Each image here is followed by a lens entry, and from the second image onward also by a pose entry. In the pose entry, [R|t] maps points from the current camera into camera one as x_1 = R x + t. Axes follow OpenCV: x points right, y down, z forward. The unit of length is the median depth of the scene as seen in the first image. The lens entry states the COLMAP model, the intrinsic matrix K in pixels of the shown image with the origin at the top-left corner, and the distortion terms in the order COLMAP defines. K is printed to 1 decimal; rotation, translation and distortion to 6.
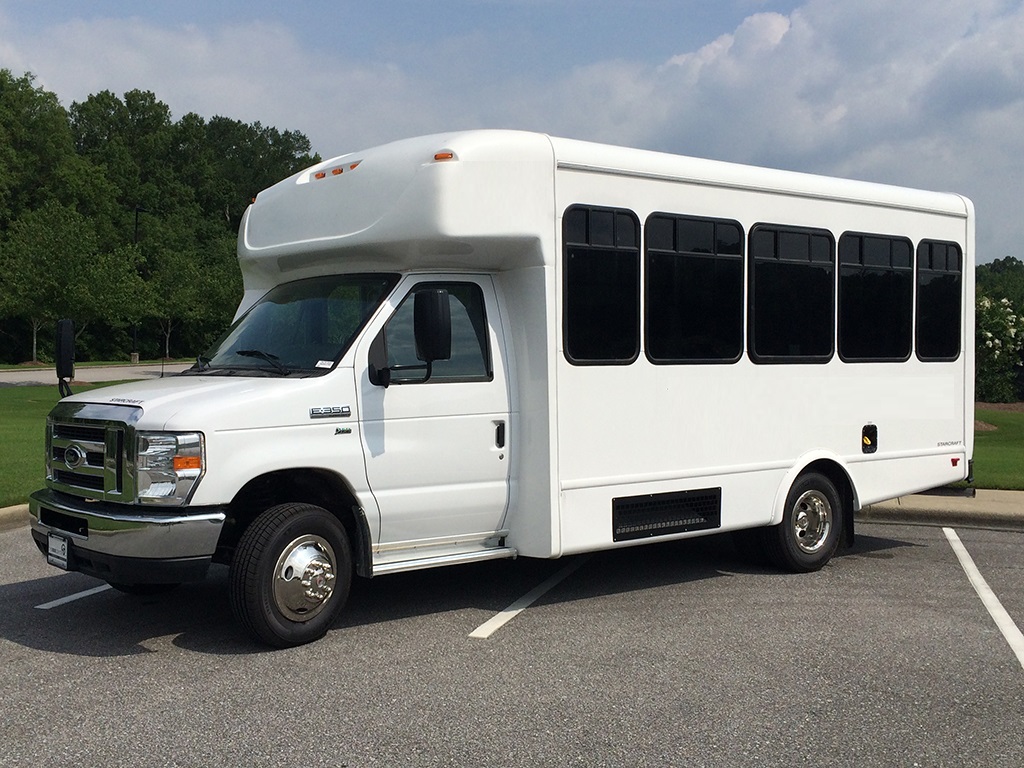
lens RADIAL K [[1286.3, 0, 512.0], [0, 1286.3, 384.0], [0, 0, 1]] dist [0.017252, 0.030626]
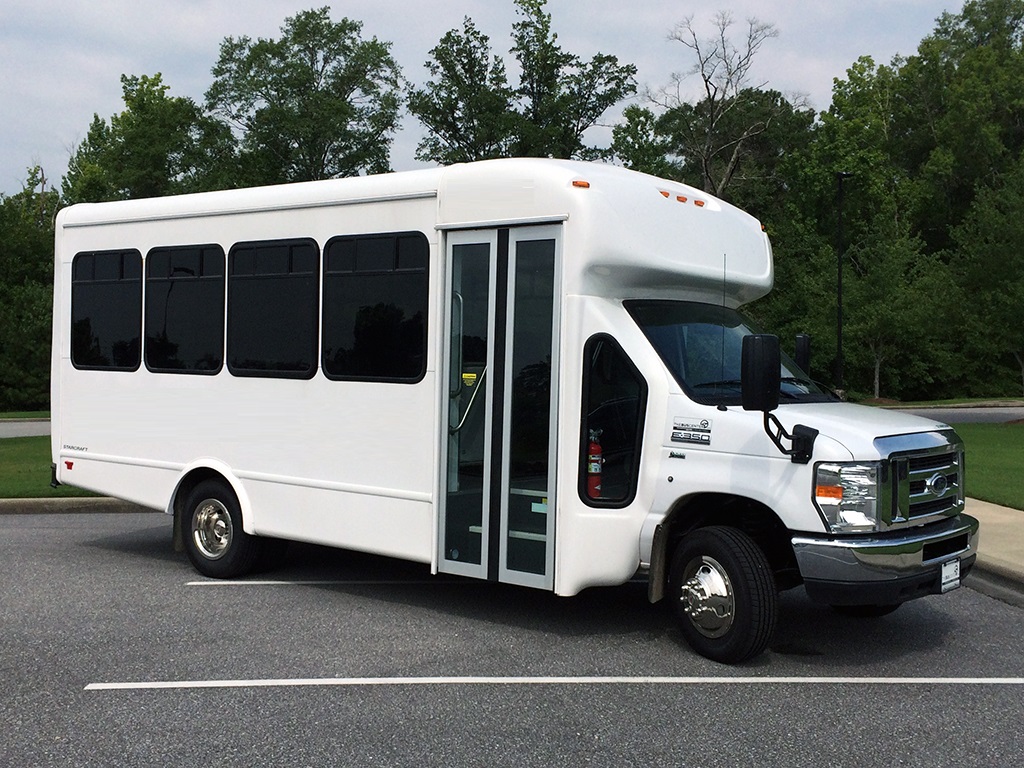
lens RADIAL K [[1245.3, 0, 512.0], [0, 1245.3, 384.0], [0, 0, 1]] dist [-0.011030, -0.024035]
pose [[0.201588, 0.017948, -0.979306, 1.162343], [-0.058631, 0.998260, 0.006226, -0.026825], [0.977714, 0.056163, 0.202290, 0.952942]]
